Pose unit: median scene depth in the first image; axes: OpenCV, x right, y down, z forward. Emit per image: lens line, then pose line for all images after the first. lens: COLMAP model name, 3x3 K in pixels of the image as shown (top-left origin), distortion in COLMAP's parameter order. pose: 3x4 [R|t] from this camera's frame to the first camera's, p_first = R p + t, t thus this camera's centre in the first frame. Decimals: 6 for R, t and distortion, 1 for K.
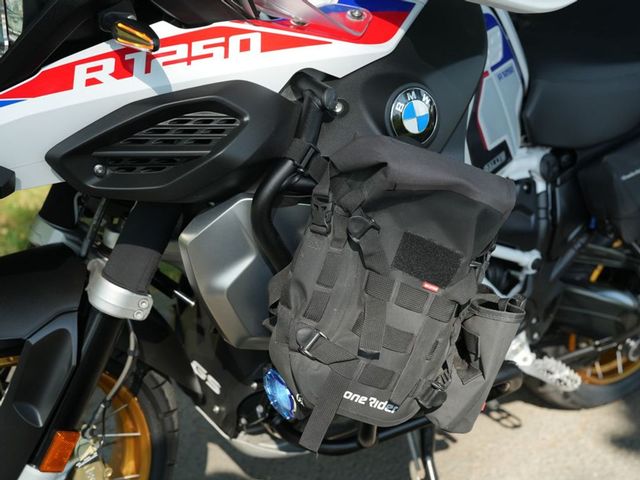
lens RADIAL K [[1007.1, 0, 318.9], [0, 1007.1, 254.6], [0, 0, 1]] dist [-0.081720, 0.932892]
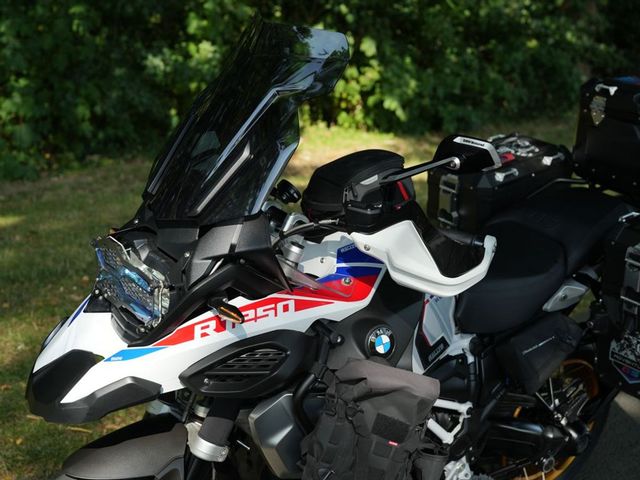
lens RADIAL K [[1007.1, 0, 318.9], [0, 1007.1, 254.6], [0, 0, 1]] dist [-0.081720, 0.932892]
pose [[0.999721, -0.019050, 0.013951, -0.037371], [0.020292, 0.995261, -0.095096, -0.129393], [-0.012073, 0.095352, 0.995370, -0.776740]]
